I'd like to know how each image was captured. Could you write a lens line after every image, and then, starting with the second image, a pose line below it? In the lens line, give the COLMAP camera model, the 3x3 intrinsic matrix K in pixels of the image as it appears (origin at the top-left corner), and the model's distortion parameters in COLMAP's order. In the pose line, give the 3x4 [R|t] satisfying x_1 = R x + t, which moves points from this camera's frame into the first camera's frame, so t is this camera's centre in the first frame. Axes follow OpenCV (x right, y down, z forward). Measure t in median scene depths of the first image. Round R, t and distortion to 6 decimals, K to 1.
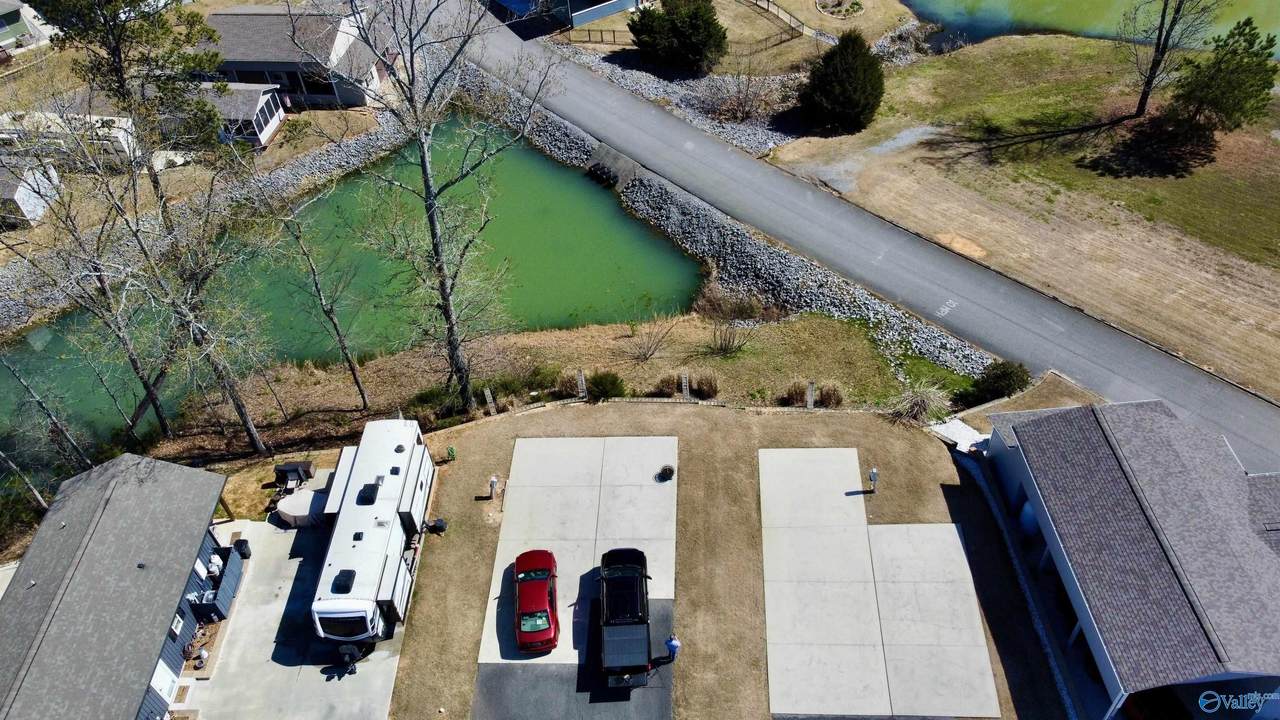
lens RADIAL K [[977.9, 0, 635.5], [0, 977.9, 361.7], [0, 0, 1]] dist [0.004814, 0.003287]
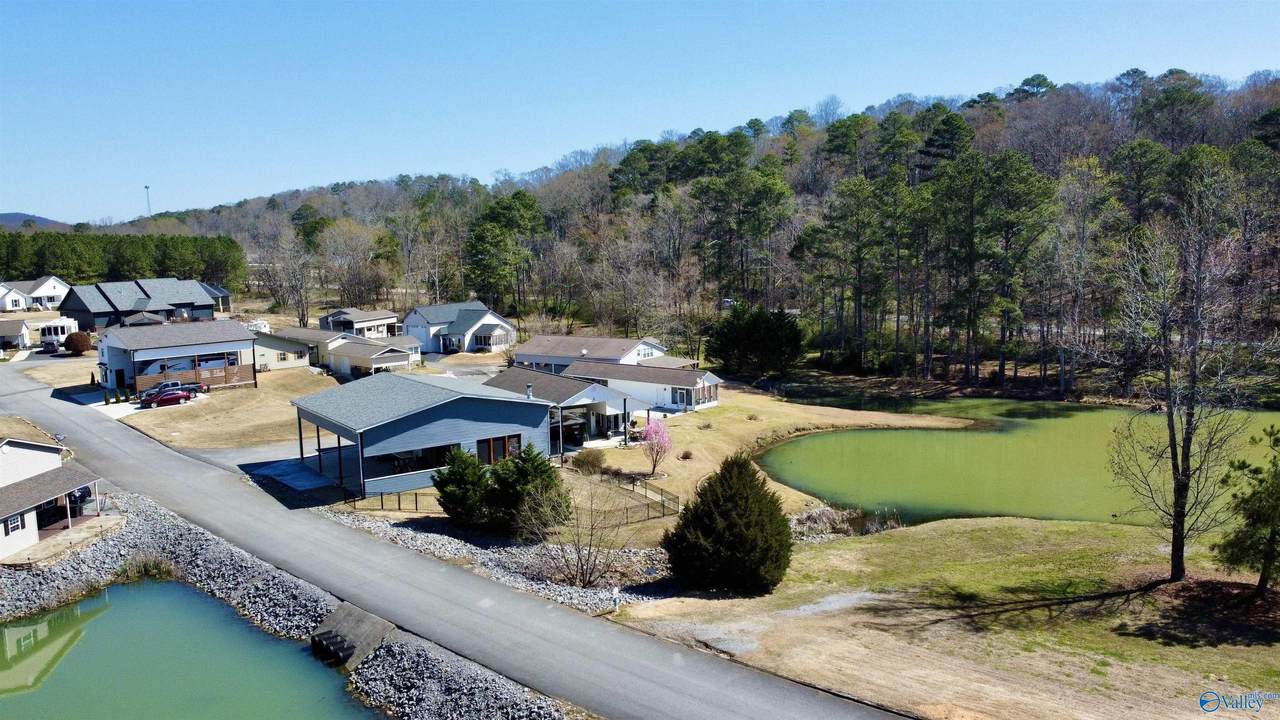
lens RADIAL K [[977.9, 0, 635.5], [0, 977.9, 361.7], [0, 0, 1]] dist [0.004814, 0.003287]
pose [[0.997045, 0.039396, 0.065952, 0.102464], [0.010095, 0.783866, -0.620849, 0.039565], [-0.076156, 0.619680, 0.781151, 0.428600]]
